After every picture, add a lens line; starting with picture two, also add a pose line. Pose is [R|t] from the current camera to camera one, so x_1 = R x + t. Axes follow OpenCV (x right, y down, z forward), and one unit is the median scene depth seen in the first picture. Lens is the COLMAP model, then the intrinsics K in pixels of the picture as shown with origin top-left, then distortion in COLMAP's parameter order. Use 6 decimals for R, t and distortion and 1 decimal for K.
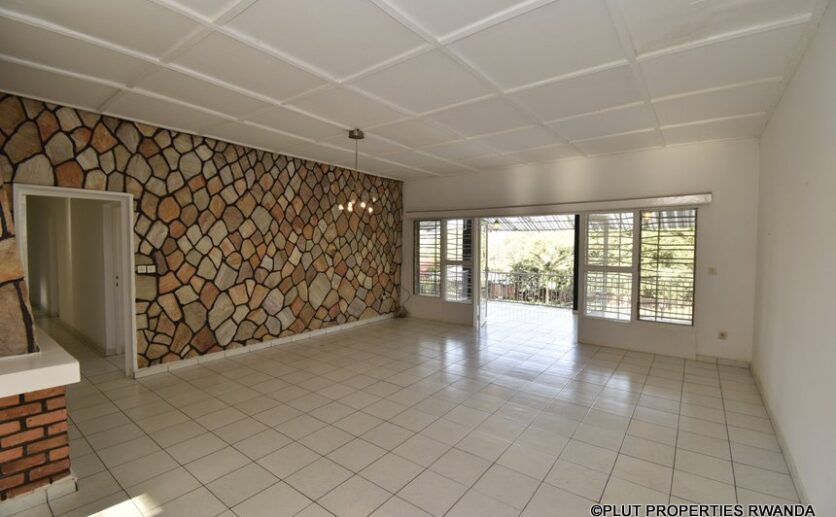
lens RADIAL K [[367.8, 0, 418.9], [0, 367.8, 261.3], [0, 0, 1]] dist [0.019097, -0.026446]
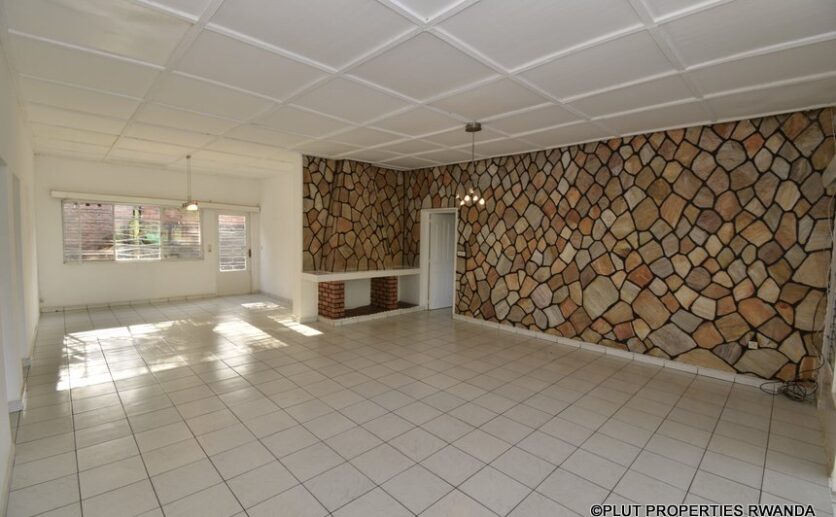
lens RADIAL K [[367.8, 0, 418.9], [0, 367.8, 261.3], [0, 0, 1]] dist [0.019097, -0.026446]
pose [[-0.150058, 0.062503, -0.986700, 0.684742], [-0.065156, 0.995205, 0.072951, -0.039560], [0.986528, 0.075236, -0.145266, 0.830043]]
